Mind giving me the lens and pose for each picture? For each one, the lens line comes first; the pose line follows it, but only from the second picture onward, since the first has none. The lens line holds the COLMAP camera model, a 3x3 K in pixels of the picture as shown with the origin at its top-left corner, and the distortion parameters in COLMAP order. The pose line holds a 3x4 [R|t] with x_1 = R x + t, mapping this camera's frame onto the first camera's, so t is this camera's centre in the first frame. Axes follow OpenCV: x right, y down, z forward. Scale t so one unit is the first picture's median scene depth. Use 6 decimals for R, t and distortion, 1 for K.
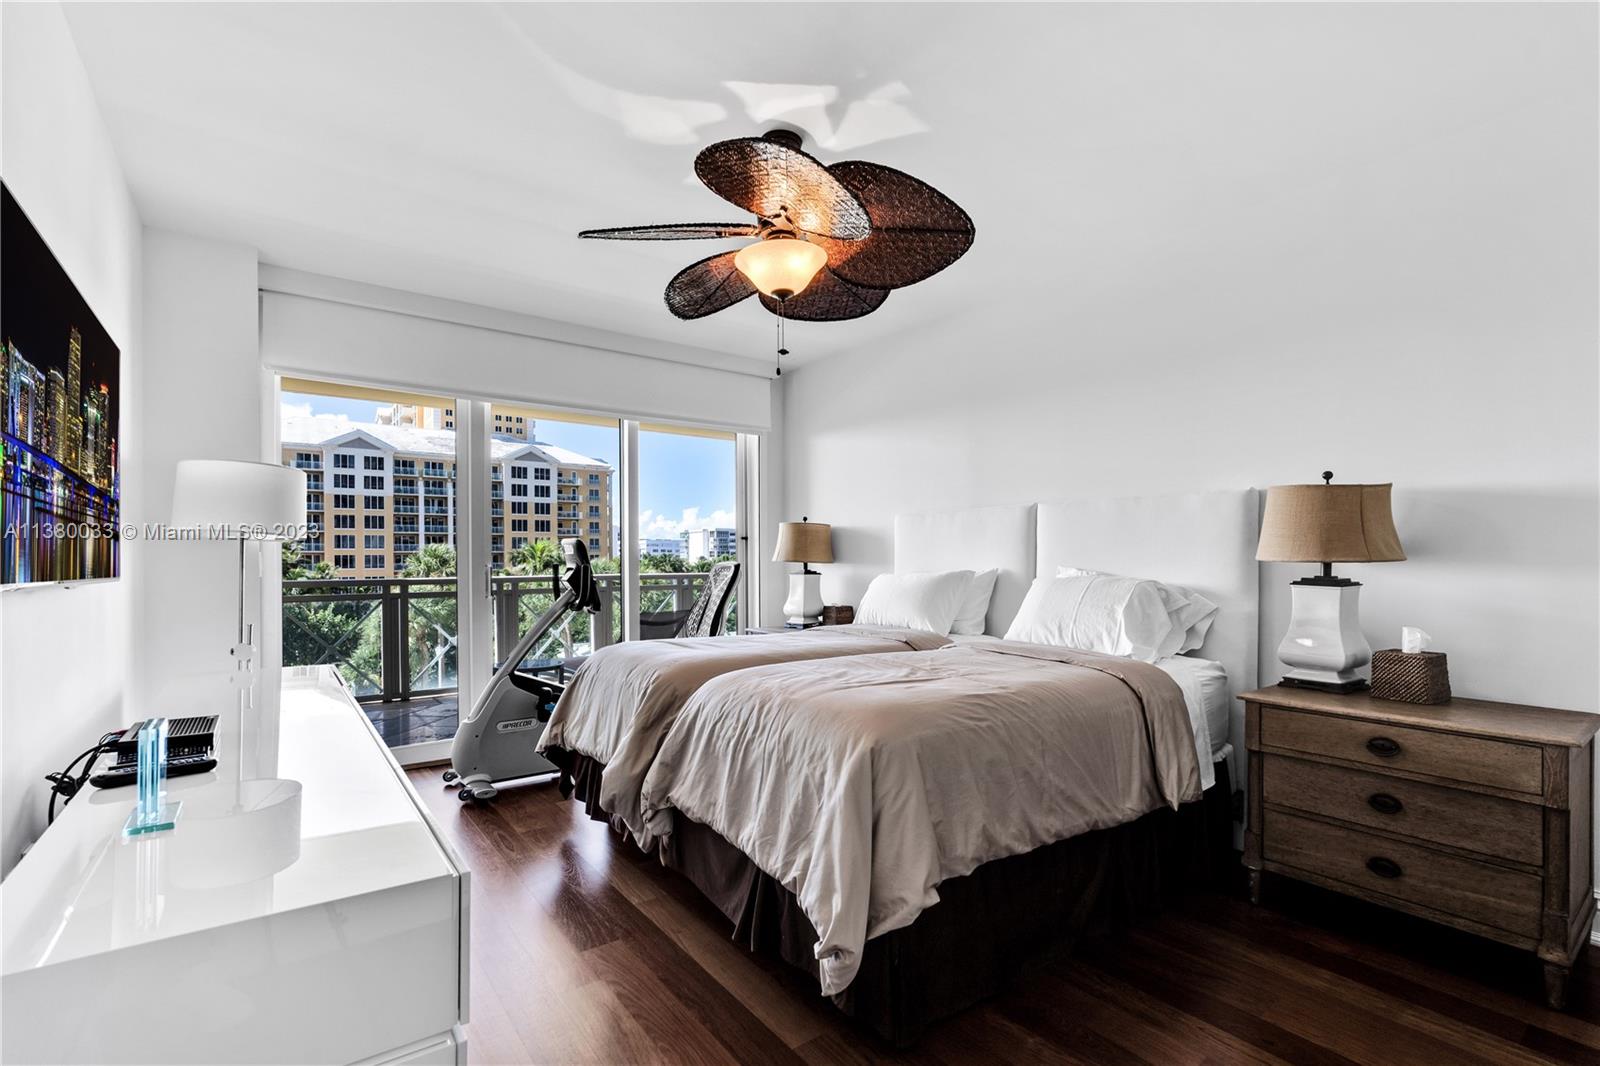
lens RADIAL K [[722.1, 0, 811.8], [0, 722.1, 566.8], [0, 0, 1]] dist [-0.018249, -0.000312]
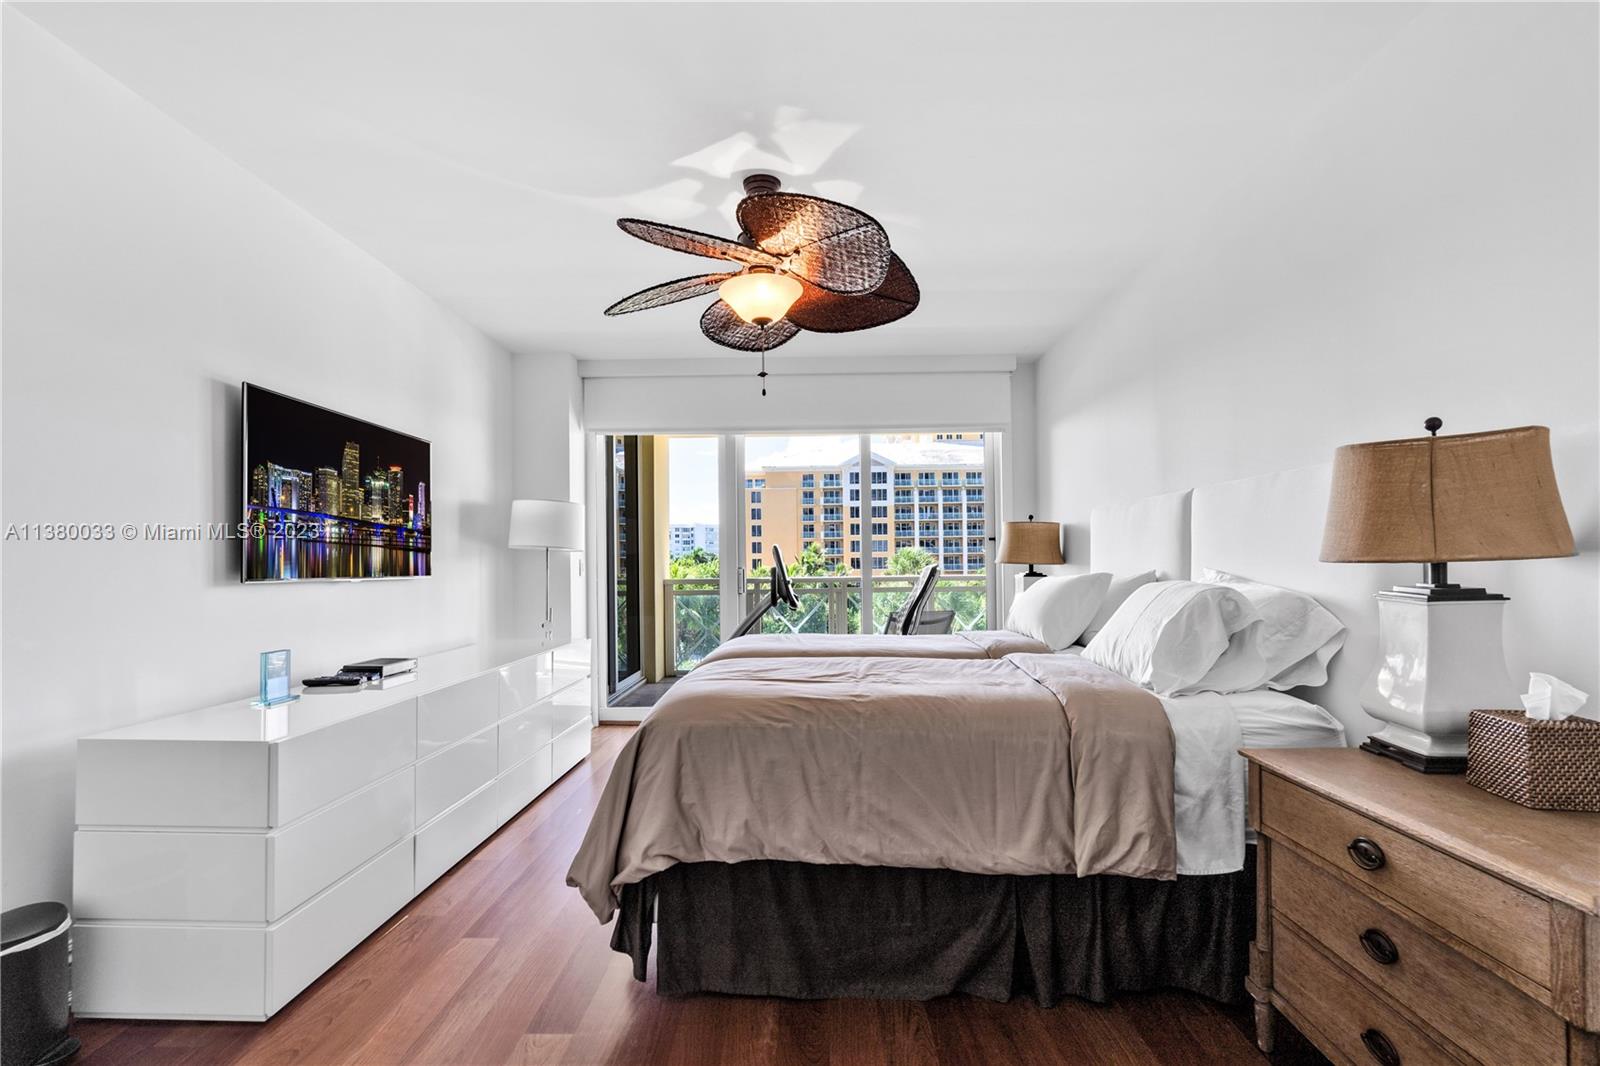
lens RADIAL K [[726.3, 0, 795.9], [0, 726.3, 565.5], [0, 0, 1]] dist [-0.029518, -0.000321]
pose [[0.781421, -0.003000, -0.623998, 0.670017], [0.001353, 0.999994, -0.003113, -0.001783], [0.624003, 0.001588, 0.781420, 0.163269]]
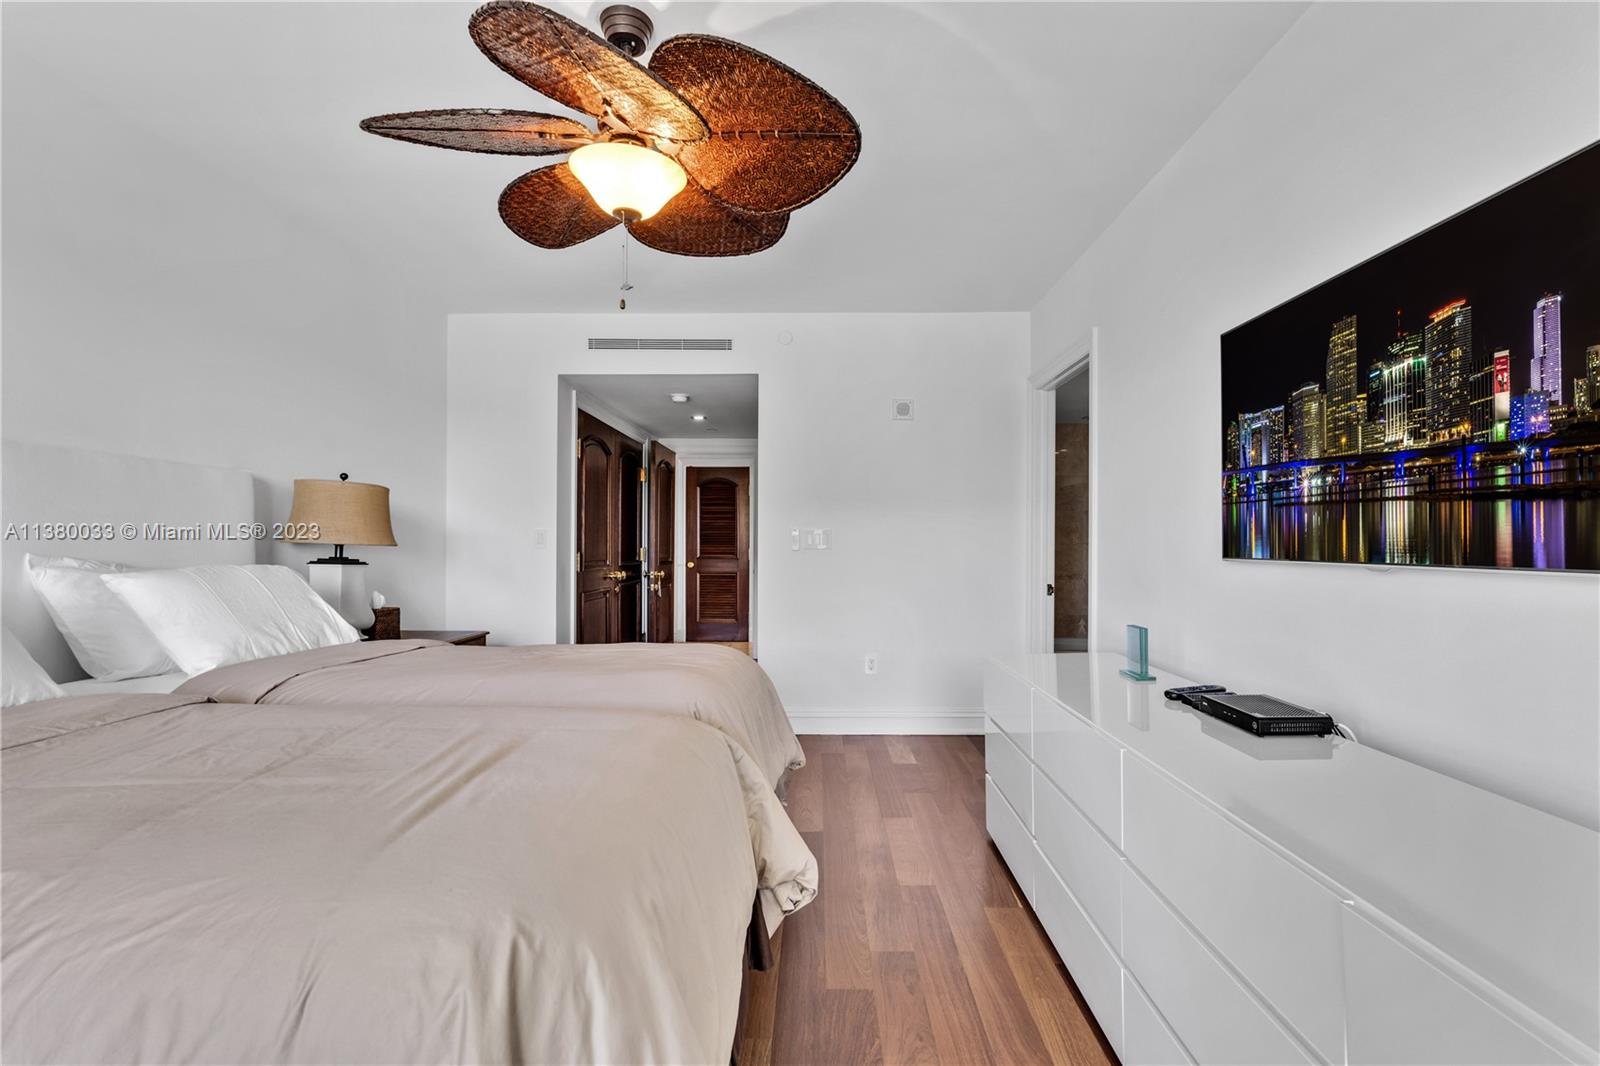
lens RADIAL K [[772.6, 0, 800.0], [0, 772.6, 533.0], [0, 0, 1]] dist [-0.001000, -0.000089]
pose [[-0.810727, 0.012260, 0.585296, -0.681618], [0.003993, 0.999873, -0.015413, -0.003961], [-0.585411, -0.010158, -0.810673, 1.531677]]
